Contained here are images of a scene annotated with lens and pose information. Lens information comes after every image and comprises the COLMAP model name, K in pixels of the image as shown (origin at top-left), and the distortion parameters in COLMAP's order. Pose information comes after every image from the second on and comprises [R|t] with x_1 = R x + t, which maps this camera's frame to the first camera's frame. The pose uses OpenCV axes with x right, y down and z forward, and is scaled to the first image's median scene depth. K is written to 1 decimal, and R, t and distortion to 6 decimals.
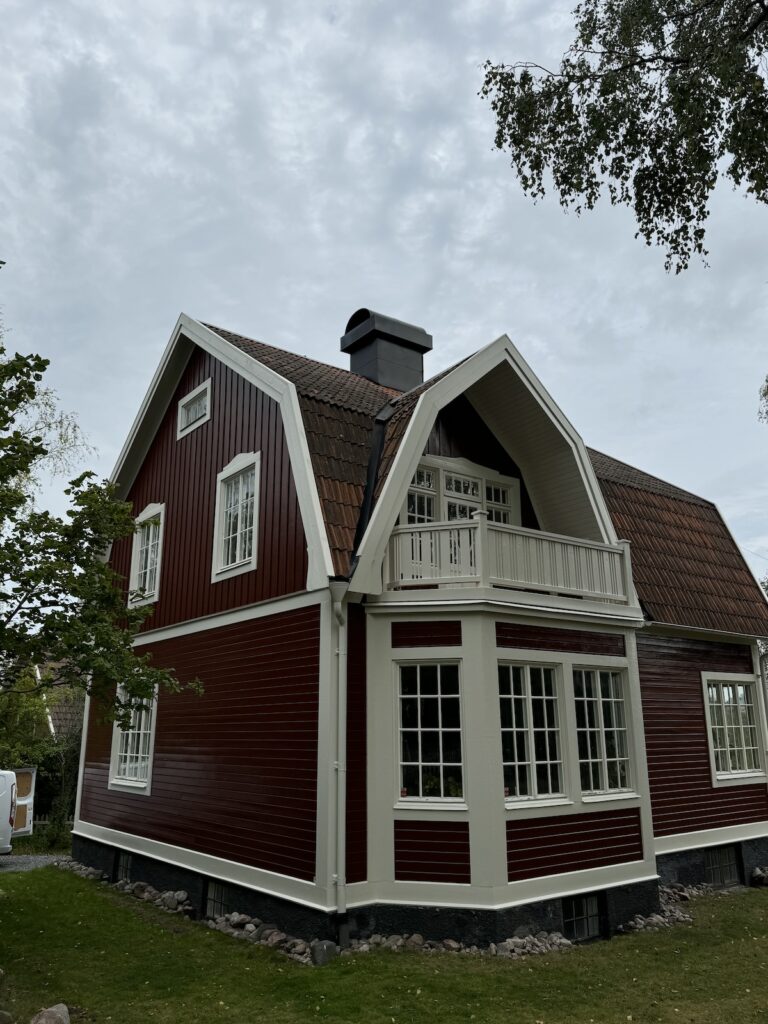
lens RADIAL K [[791.5, 0, 384.0], [0, 791.5, 512.0], [0, 0, 1]] dist [0.069867, -0.005980]
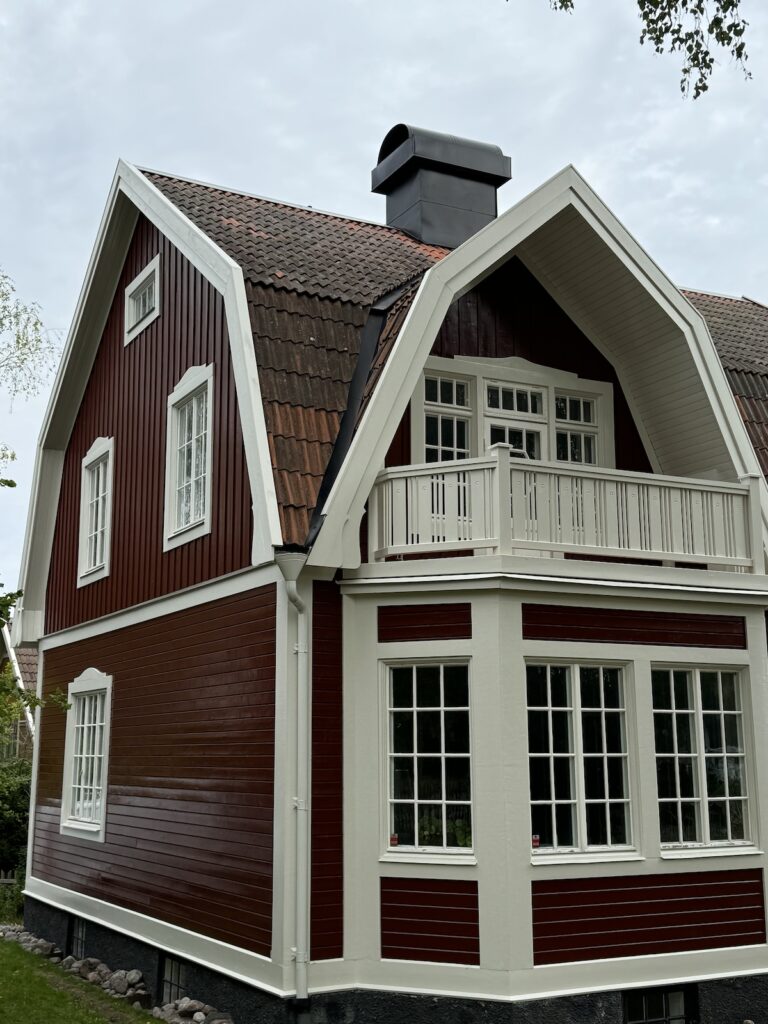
lens RADIAL K [[1263.1, 0, 384.0], [0, 1263.1, 512.0], [0, 0, 1]] dist [0.064174, 0.328663]
pose [[0.987771, -0.027394, -0.153485, 0.184764], [0.039328, 0.996388, 0.075267, -0.028176], [0.150868, -0.080383, 0.985280, -0.098465]]
